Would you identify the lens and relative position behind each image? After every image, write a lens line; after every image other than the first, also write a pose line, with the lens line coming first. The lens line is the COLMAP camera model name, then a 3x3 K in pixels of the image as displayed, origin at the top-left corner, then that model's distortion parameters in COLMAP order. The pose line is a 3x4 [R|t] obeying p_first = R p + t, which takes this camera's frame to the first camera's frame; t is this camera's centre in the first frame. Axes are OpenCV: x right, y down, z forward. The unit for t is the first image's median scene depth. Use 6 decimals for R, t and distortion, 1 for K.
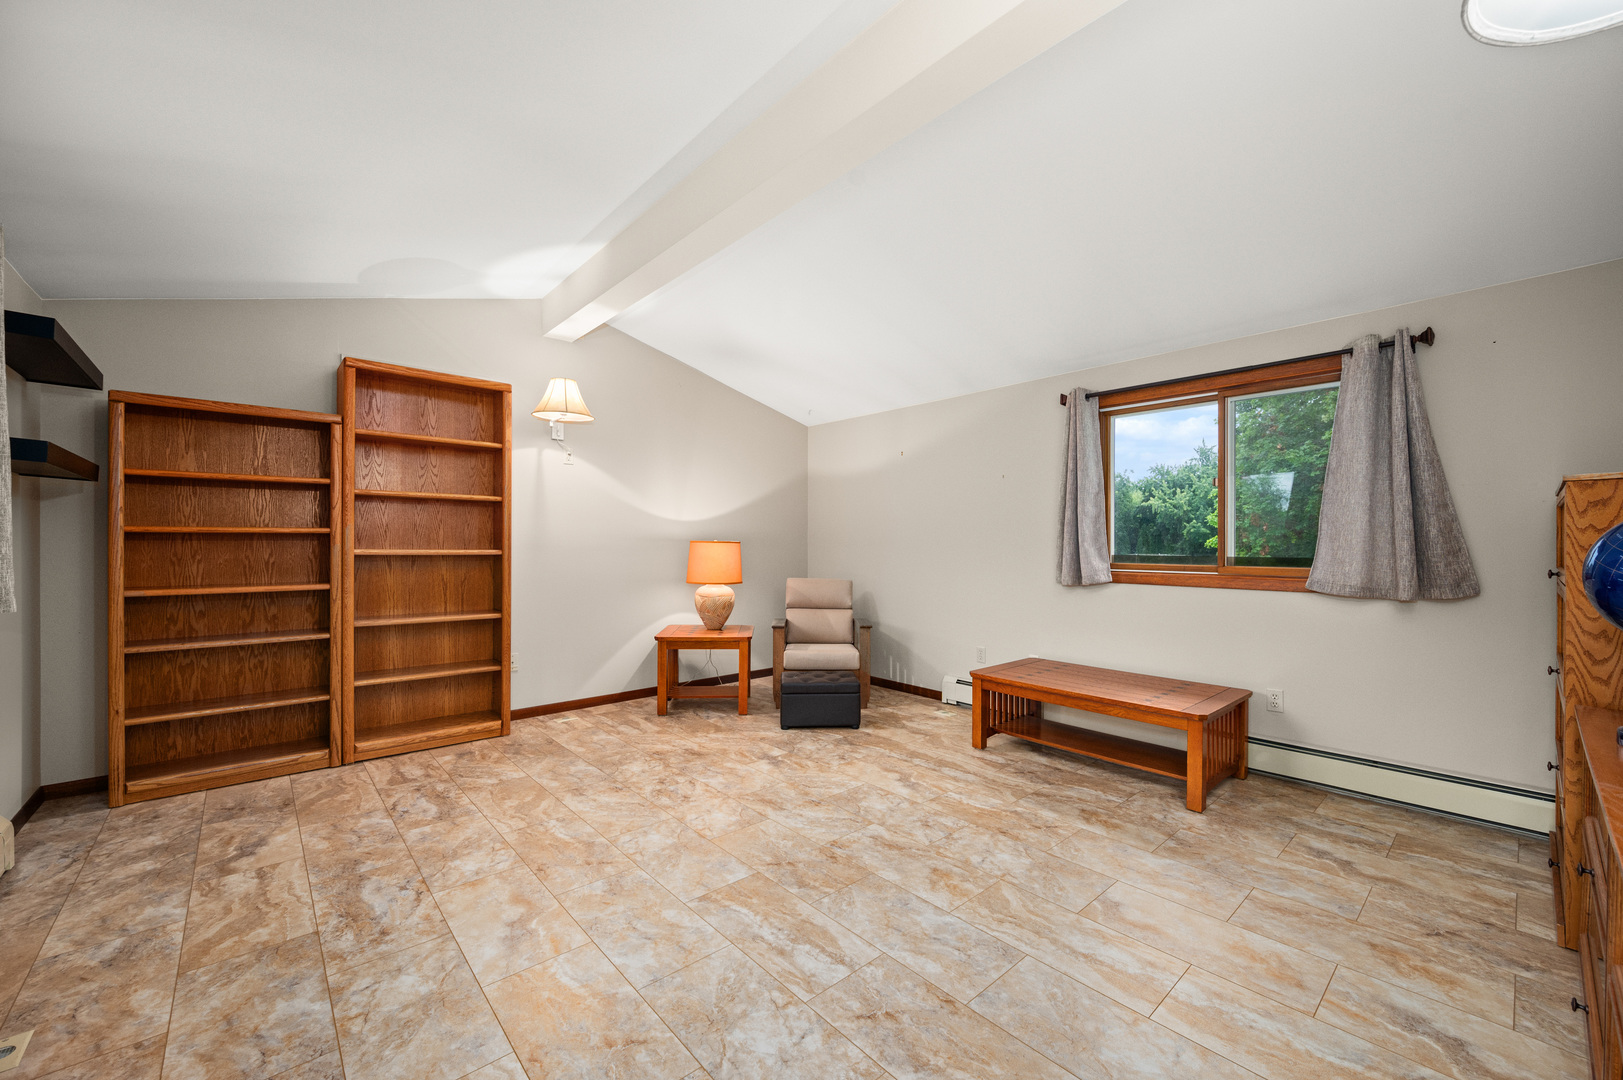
lens RADIAL K [[647.3, 0, 813.4], [0, 647.3, 541.2], [0, 0, 1]] dist [0.007037, 0.000091]
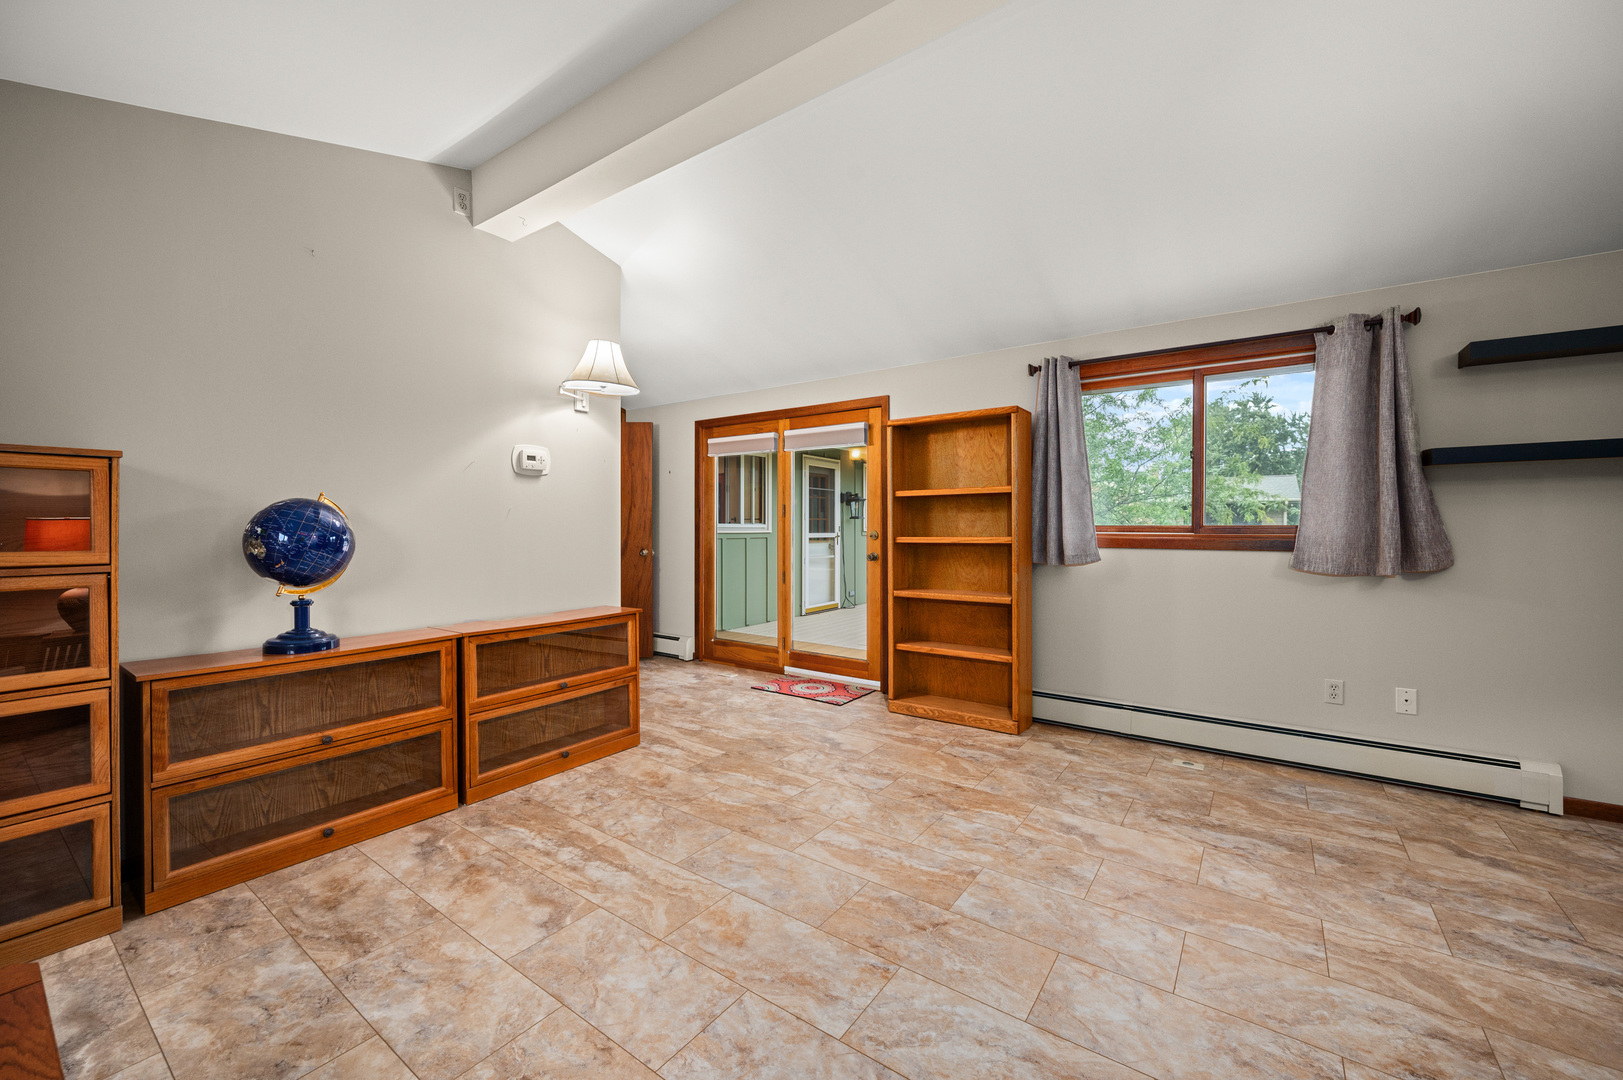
lens RADIAL K [[647.3, 0, 809.6], [0, 647.3, 532.6], [0, 0, 1]] dist [0.007037, 0.000091]
pose [[-0.976530, -0.002376, -0.215367, 0.299957], [-0.003573, 0.999980, 0.005168, 0.010421], [0.215351, 0.005816, -0.976519, 1.933320]]
